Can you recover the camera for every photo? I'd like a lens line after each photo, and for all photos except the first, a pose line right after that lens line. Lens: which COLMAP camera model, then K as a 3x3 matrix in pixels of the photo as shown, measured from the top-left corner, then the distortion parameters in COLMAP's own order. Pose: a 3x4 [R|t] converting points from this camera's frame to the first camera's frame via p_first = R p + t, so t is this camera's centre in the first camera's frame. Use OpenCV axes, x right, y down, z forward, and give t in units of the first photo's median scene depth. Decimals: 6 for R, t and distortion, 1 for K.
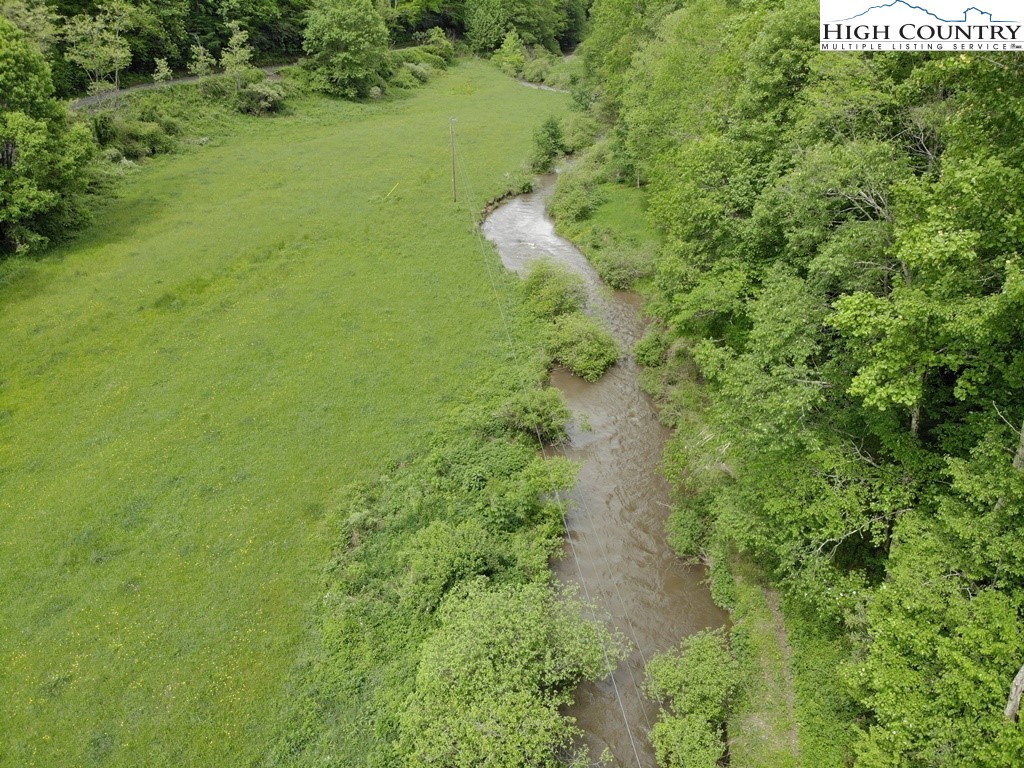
lens RADIAL K [[760.5, 0, 512.0], [0, 760.5, 384.0], [0, 0, 1]] dist [-0.001975, -0.092743]
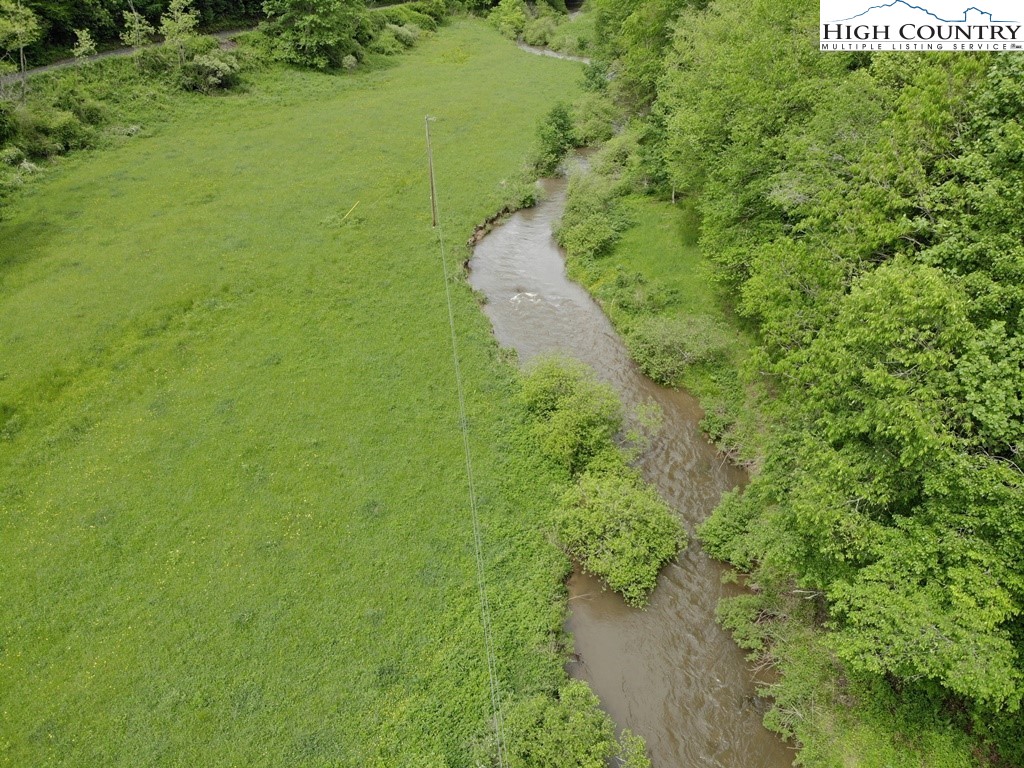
lens RADIAL K [[760.5, 0, 512.0], [0, 760.5, 384.0], [0, 0, 1]] dist [-0.001975, -0.092743]
pose [[1.000000, -0.000173, -0.000960, 0.002859], [0.000226, 0.998458, 0.055508, -0.091264], [0.000948, -0.055508, 0.998458, 0.171233]]
